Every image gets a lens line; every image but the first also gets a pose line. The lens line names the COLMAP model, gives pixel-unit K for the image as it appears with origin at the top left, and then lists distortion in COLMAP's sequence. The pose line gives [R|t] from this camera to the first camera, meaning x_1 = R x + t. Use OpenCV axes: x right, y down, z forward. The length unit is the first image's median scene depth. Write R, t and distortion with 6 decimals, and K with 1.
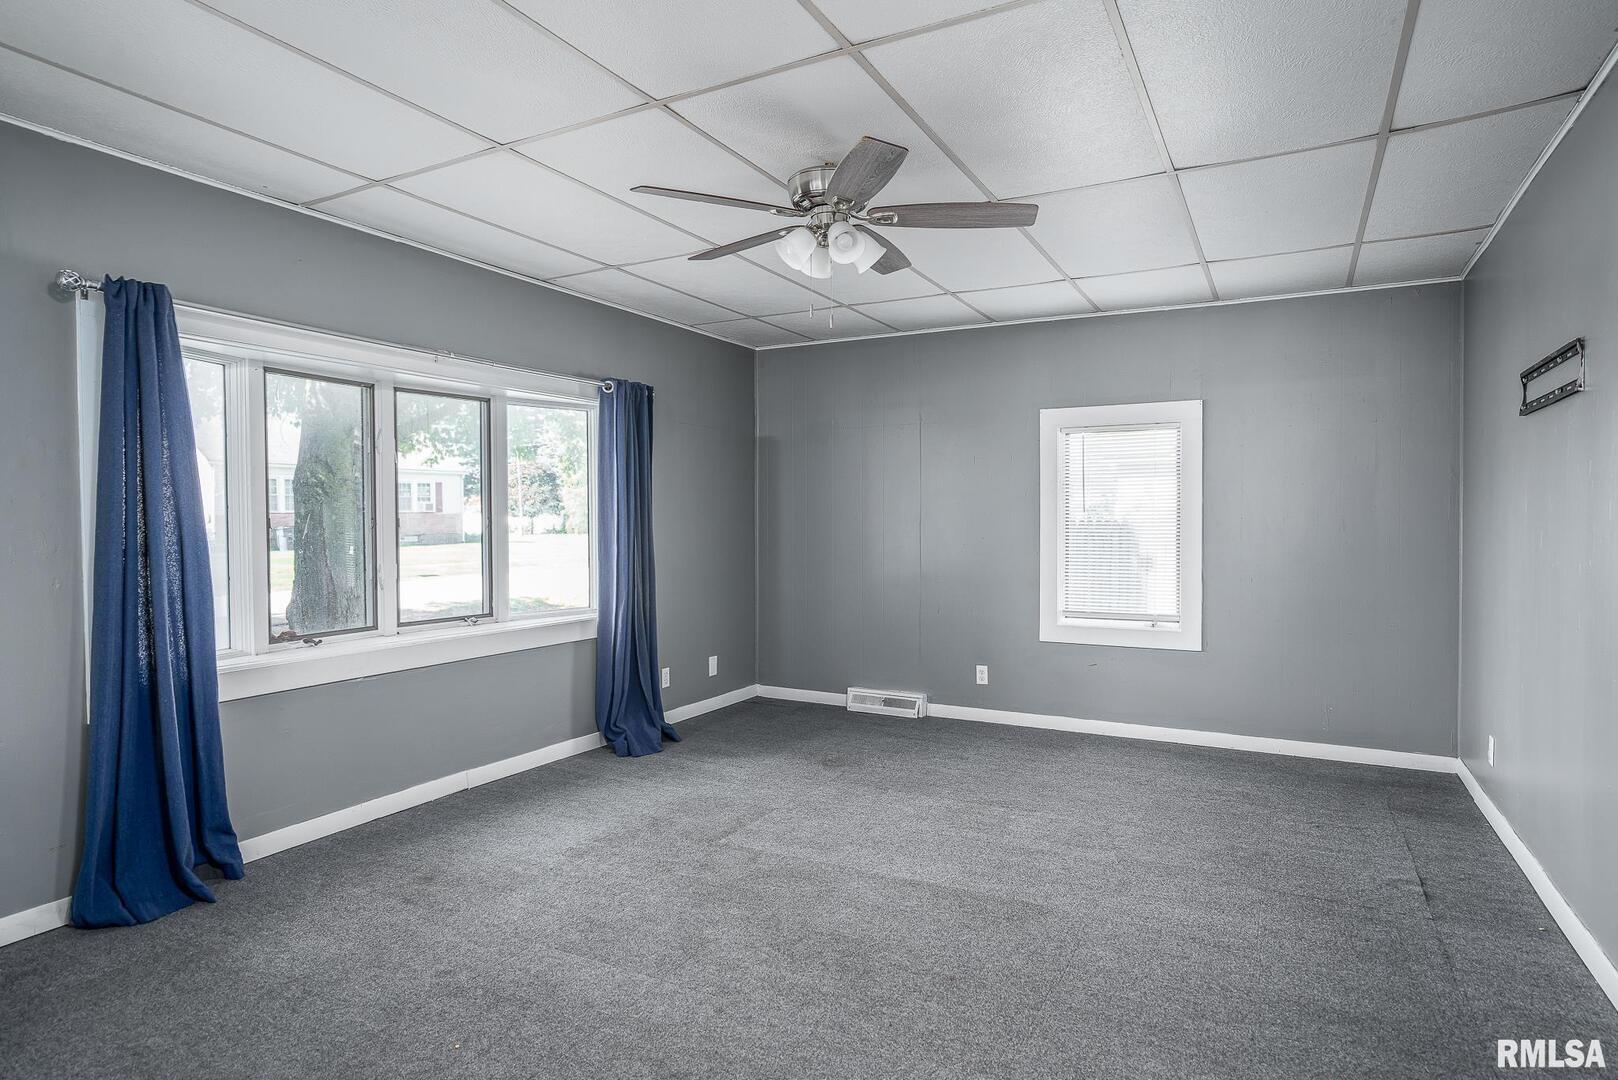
lens RADIAL K [[889.7, 0, 809.0], [0, 889.7, 540.0], [0, 0, 1]] dist [0.000718, -0.000010]
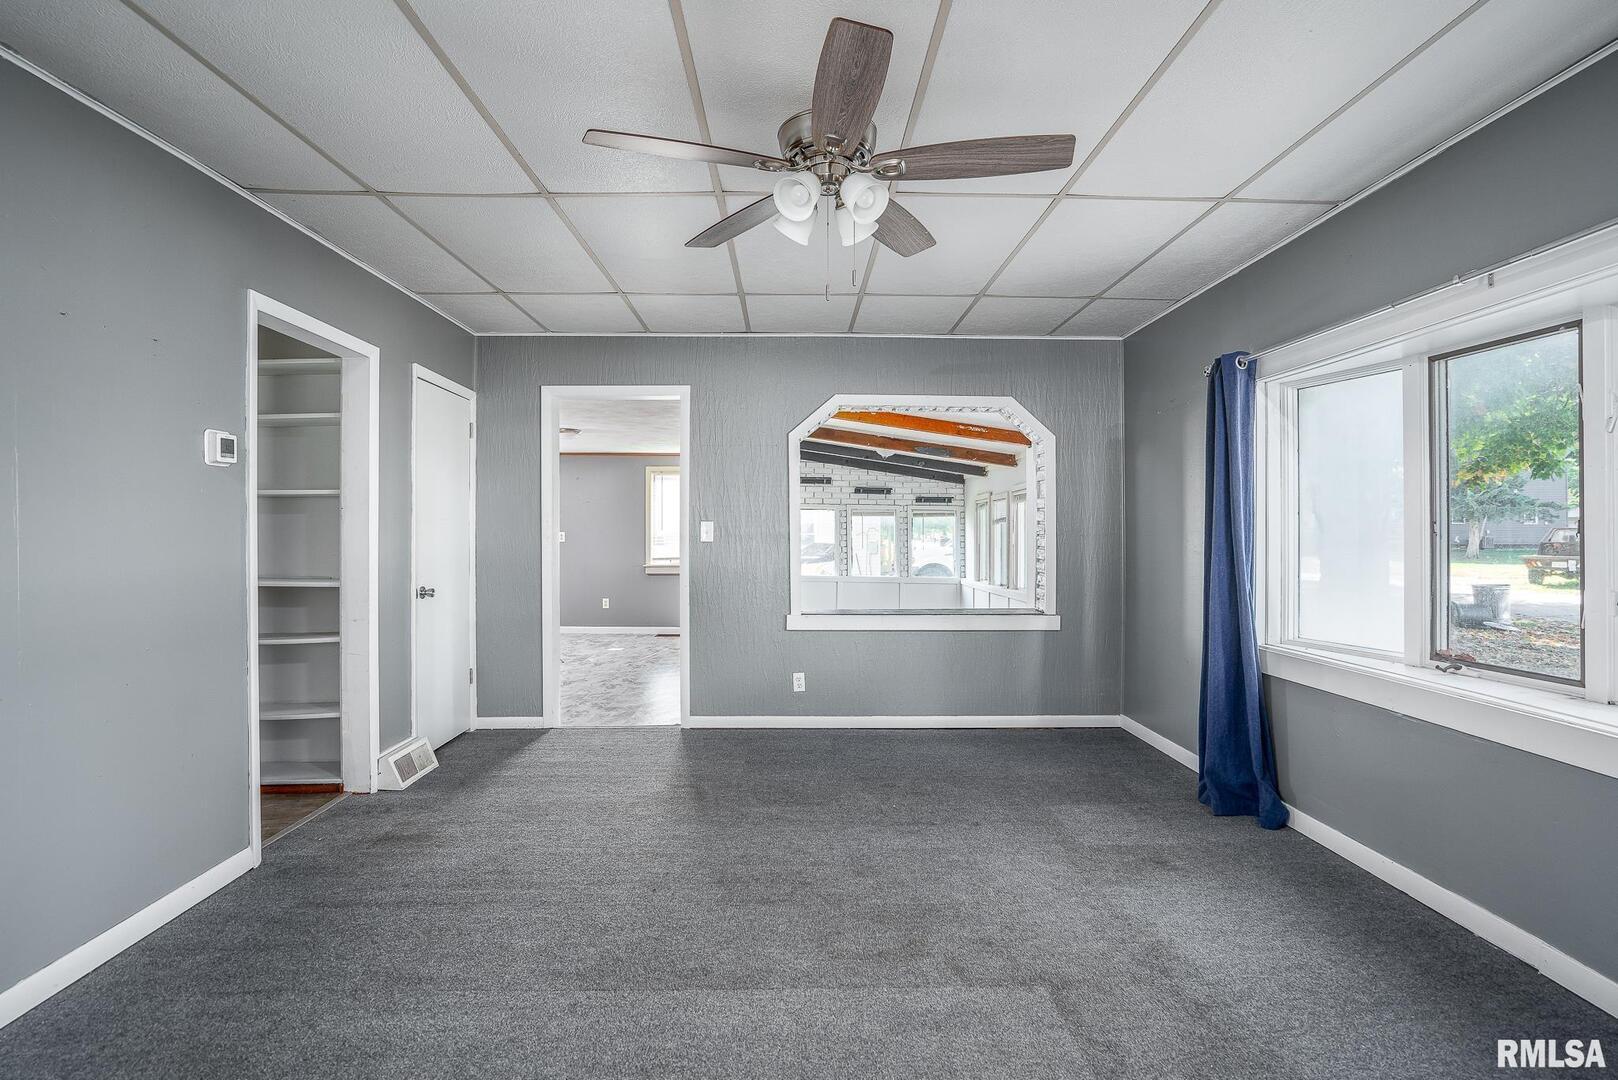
lens RADIAL K [[817.3, 0, 809.0], [0, 817.3, 540.0], [0, 0, 1]] dist [-0.000303, 0.000127]
pose [[-0.868914, 0.013120, -0.494790, 0.400573], [-0.005021, 0.999364, 0.035317, -0.035012], [0.494938, 0.033172, -0.868295, 1.572412]]
